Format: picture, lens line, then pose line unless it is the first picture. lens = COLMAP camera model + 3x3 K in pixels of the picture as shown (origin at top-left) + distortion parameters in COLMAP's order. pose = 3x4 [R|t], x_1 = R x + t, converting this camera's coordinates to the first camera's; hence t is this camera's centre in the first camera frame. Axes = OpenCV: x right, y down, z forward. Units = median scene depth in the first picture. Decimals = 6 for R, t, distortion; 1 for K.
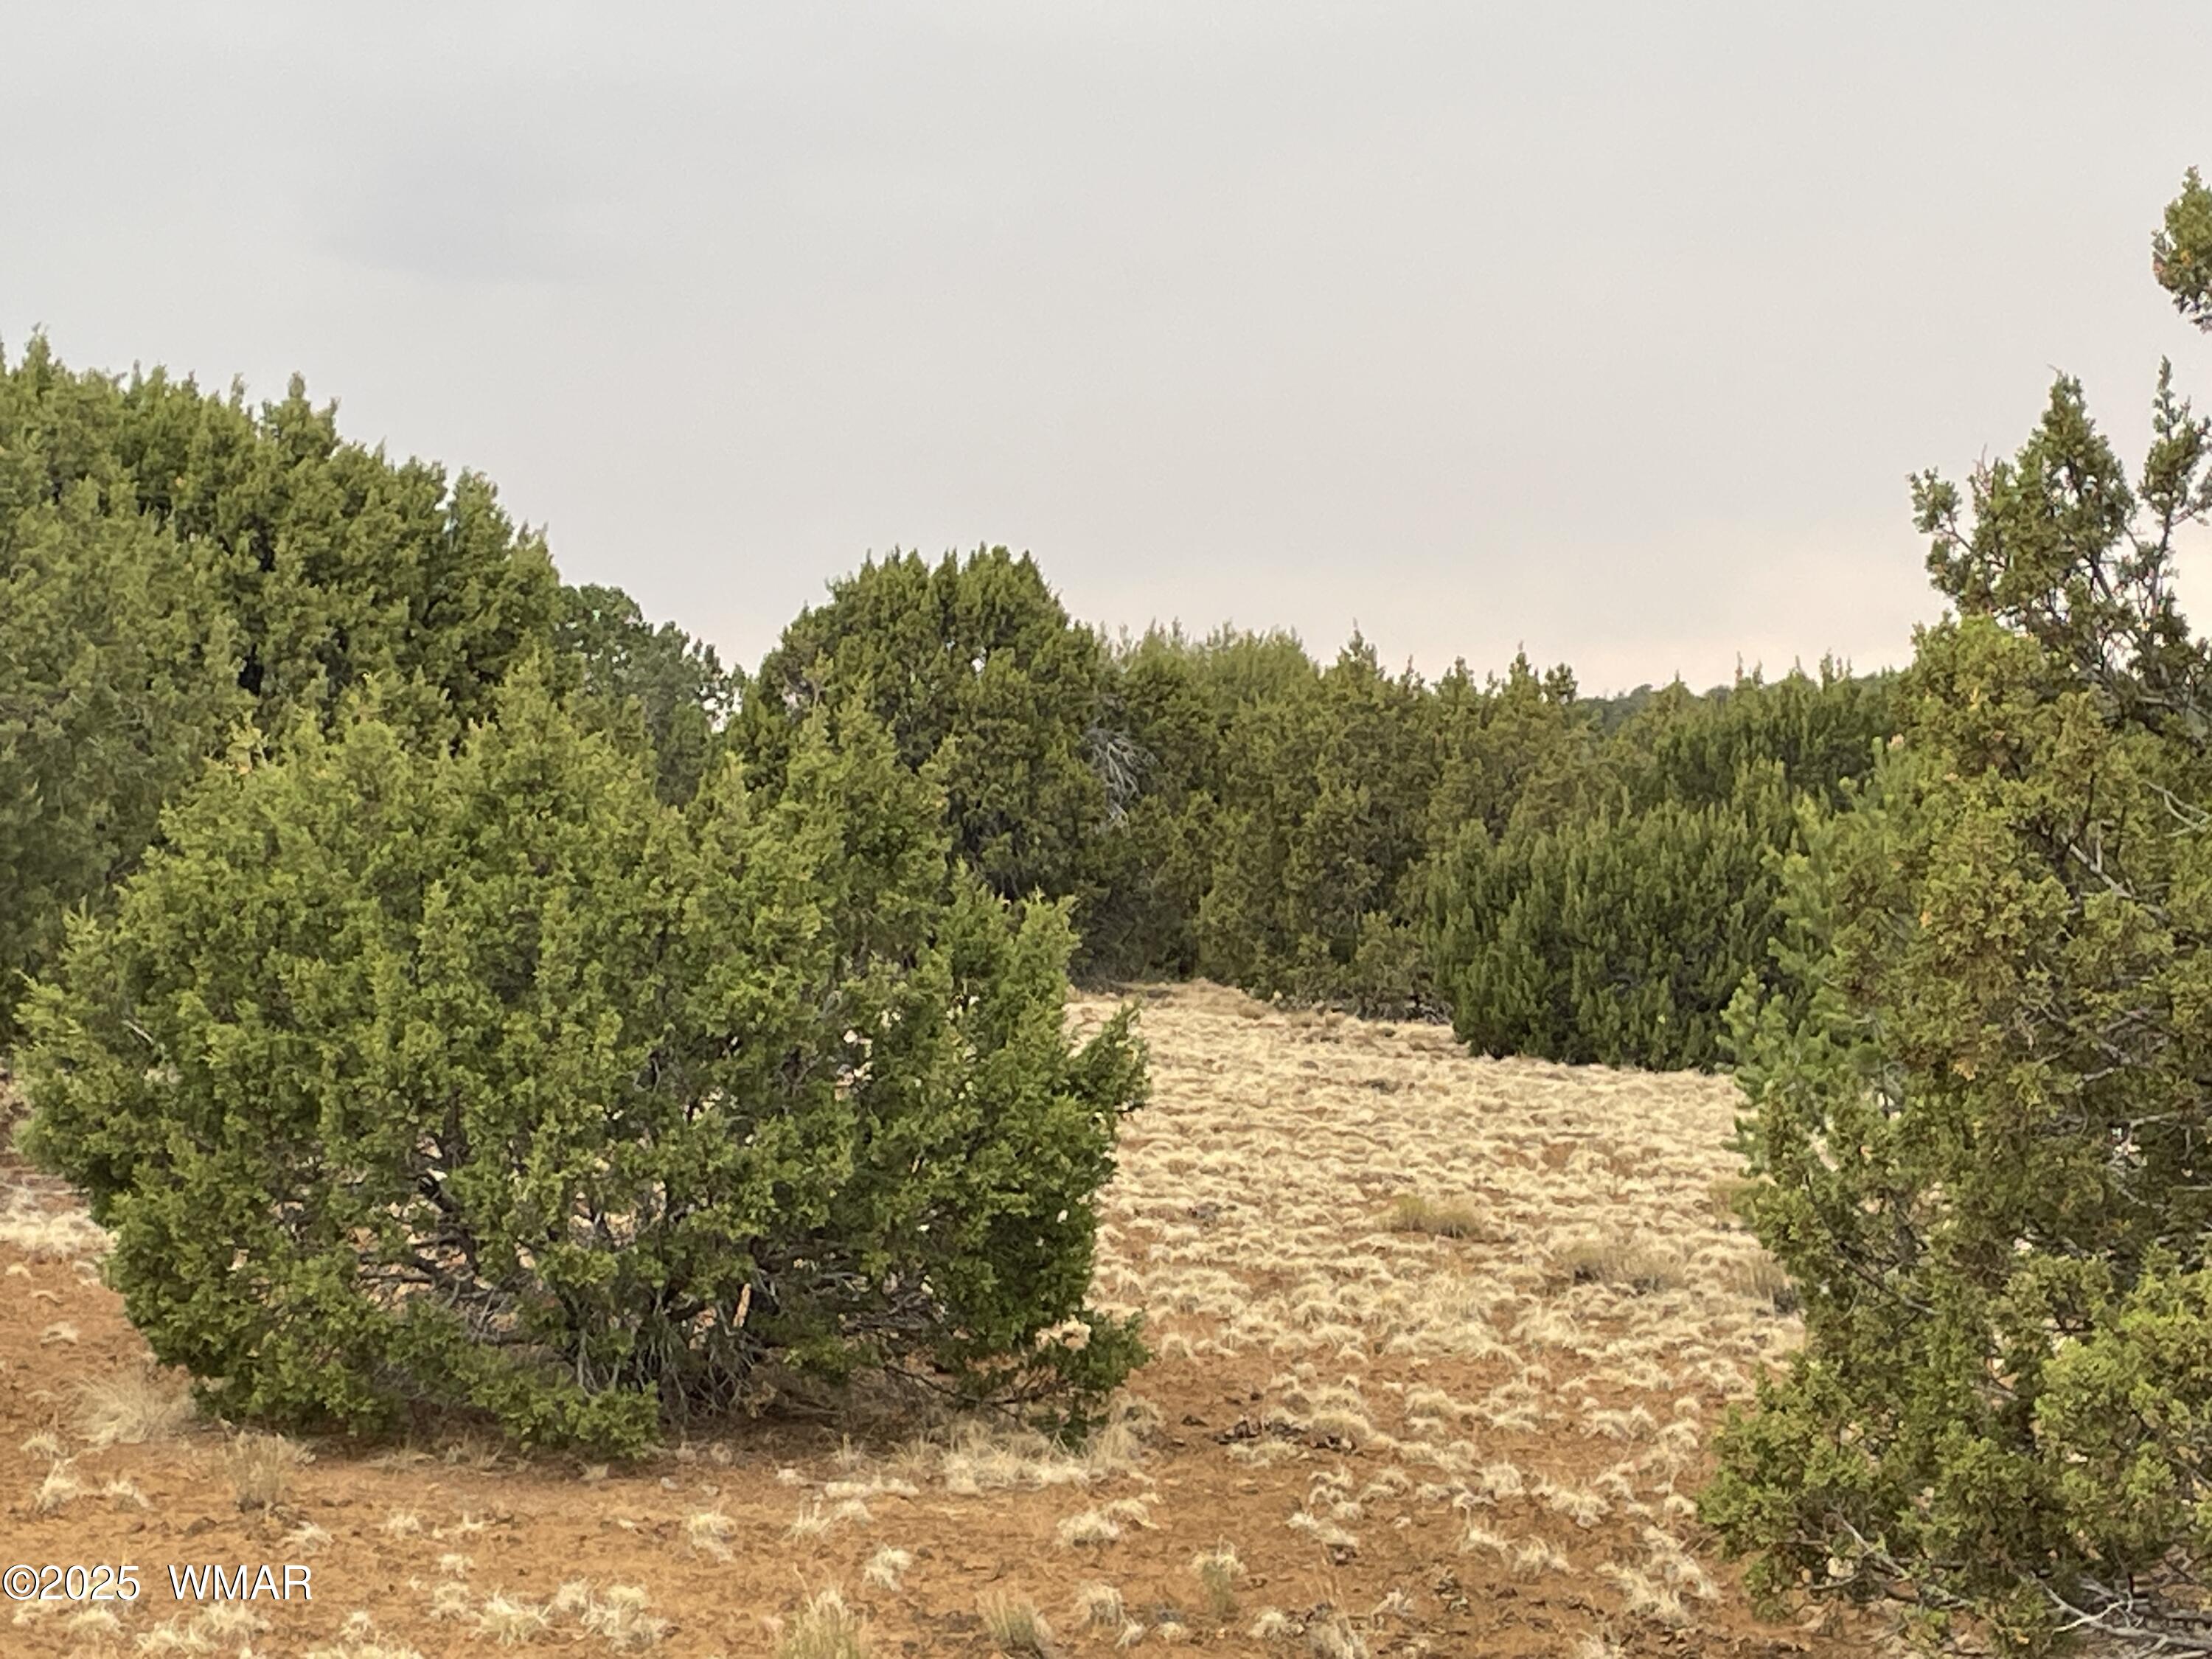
lens RADIAL K [[5134.0, 0, 1108.0], [0, 5134.0, 828.5], [0, 0, 1]] dist [0.156281, 0.000000]
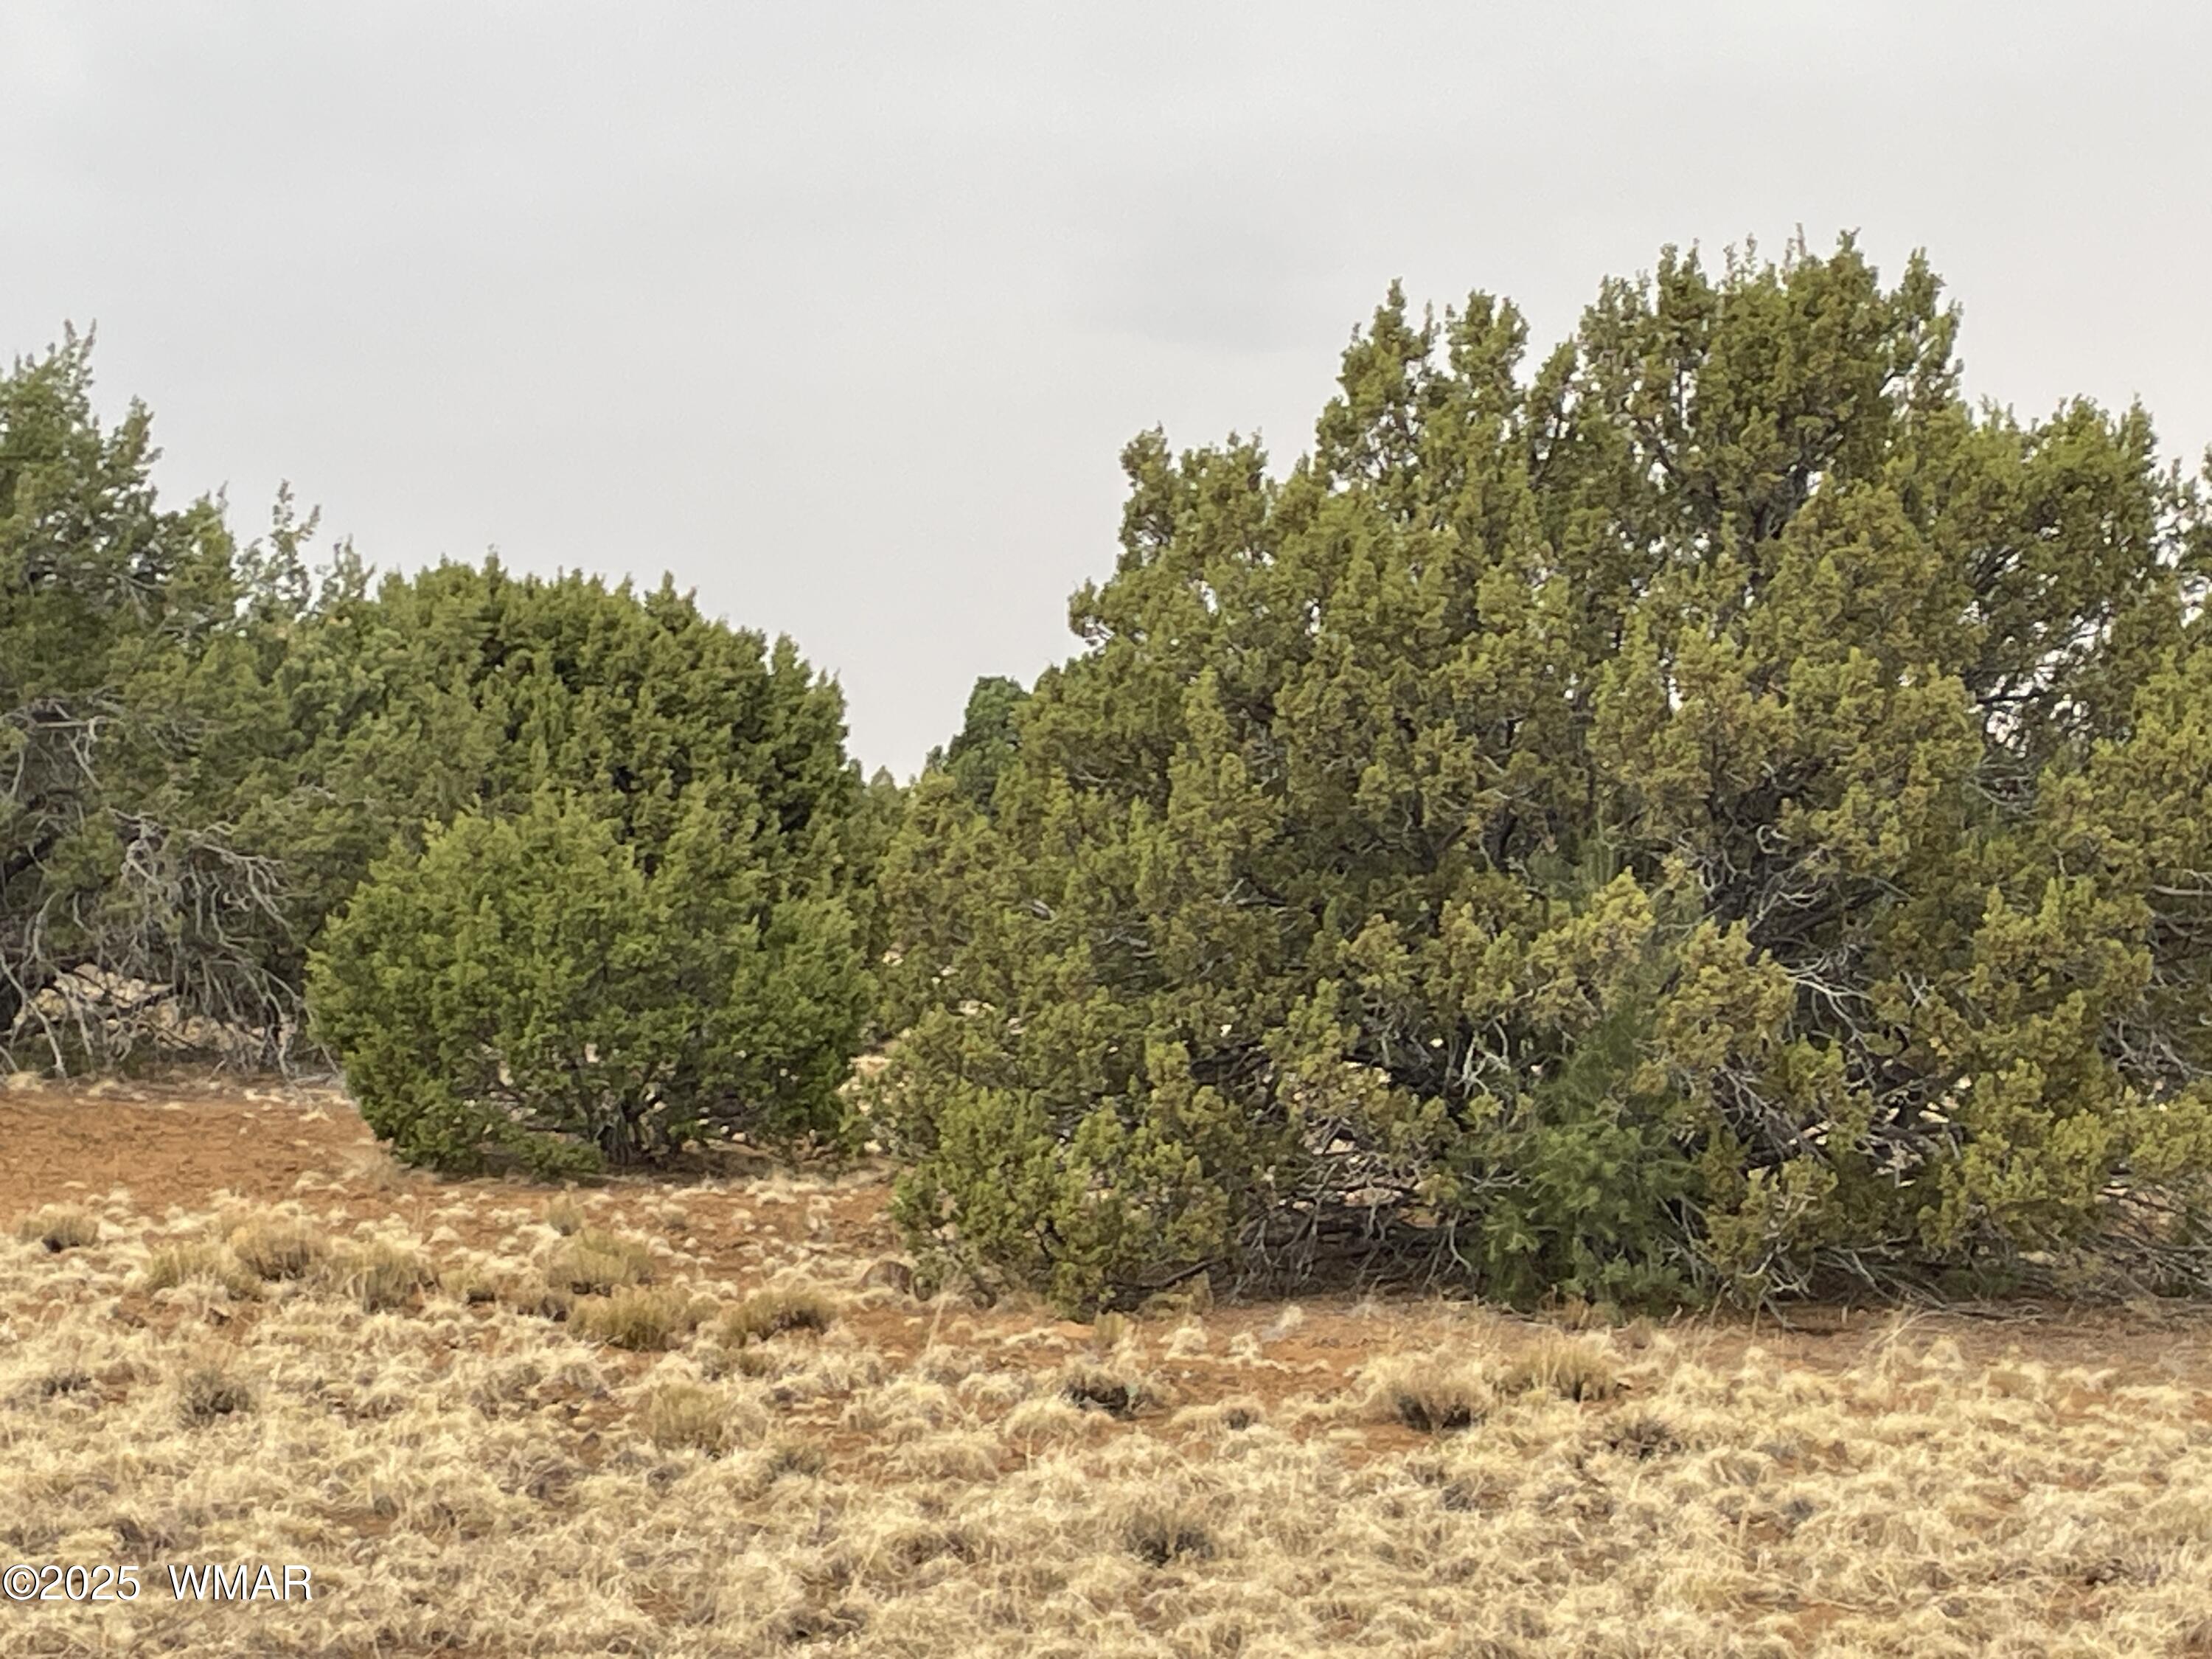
lens RADIAL K [[5134.0, 0, 1104.0], [0, 5134.0, 830.8], [0, 0, 1]] dist [0.156281, 0.000000]
pose [[0.989217, -0.017291, -0.145433, 0.186370], [0.015614, 0.999798, -0.012668, 0.006442], [0.145623, 0.010261, 0.989287, -0.450127]]
